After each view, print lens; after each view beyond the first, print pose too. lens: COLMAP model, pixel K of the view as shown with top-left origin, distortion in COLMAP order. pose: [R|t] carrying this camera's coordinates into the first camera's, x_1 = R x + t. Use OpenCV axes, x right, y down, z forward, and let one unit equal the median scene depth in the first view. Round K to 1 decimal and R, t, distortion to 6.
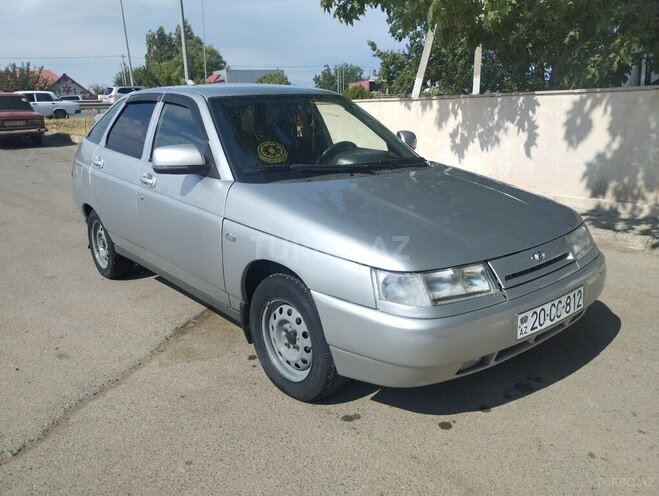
lens RADIAL K [[543.8, 0, 327.2], [0, 543.8, 245.9], [0, 0, 1]] dist [0.091413, -0.109247]
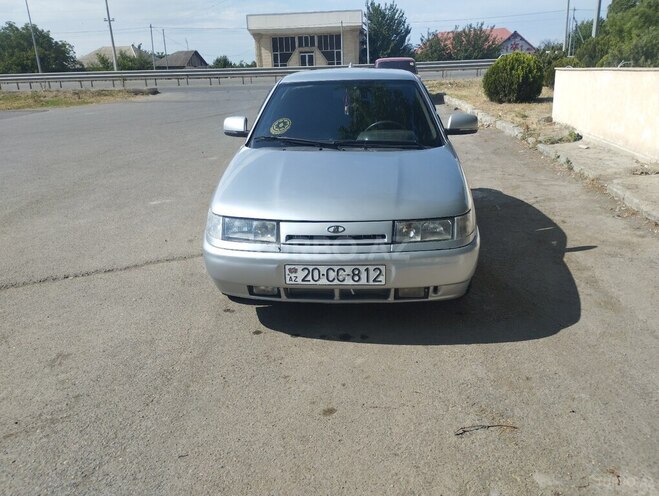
lens RADIAL K [[543.8, 0, 327.2], [0, 543.8, 245.9], [0, 0, 1]] dist [0.091413, -0.109247]
pose [[0.720259, 0.219759, -0.657976, 1.057212], [-0.169765, 0.975493, 0.139973, -0.100178], [0.672612, 0.010884, 0.739915, 0.075125]]
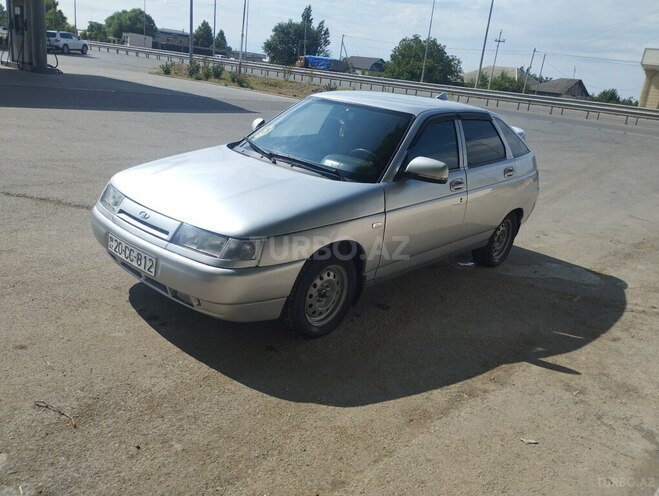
lens RADIAL K [[543.8, 0, 327.2], [0, 543.8, 245.9], [0, 0, 1]] dist [0.091413, -0.109247]
pose [[0.137651, 0.341774, -0.929647, 1.545944], [-0.370838, 0.888098, 0.271589, -0.400060], [0.918439, 0.307364, 0.248990, 0.983867]]
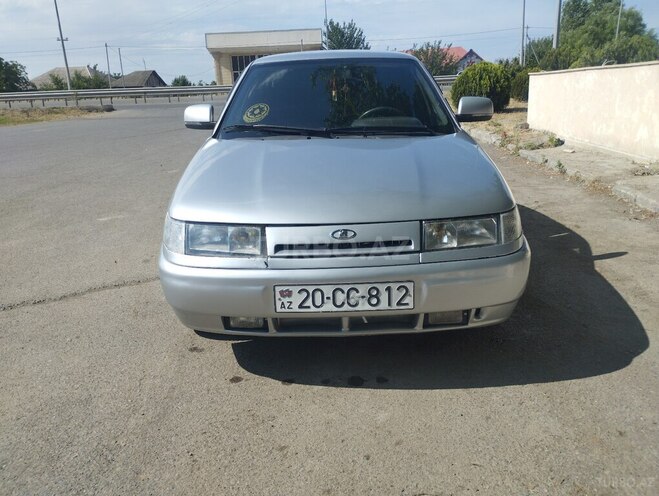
lens RADIAL K [[543.8, 0, 327.2], [0, 543.8, 245.9], [0, 0, 1]] dist [0.091413, -0.109247]
pose [[0.766998, 0.175954, -0.617053, 0.819989], [-0.148084, 0.984246, 0.096592, -0.040263], [0.624328, 0.017290, 0.780971, 0.258291]]
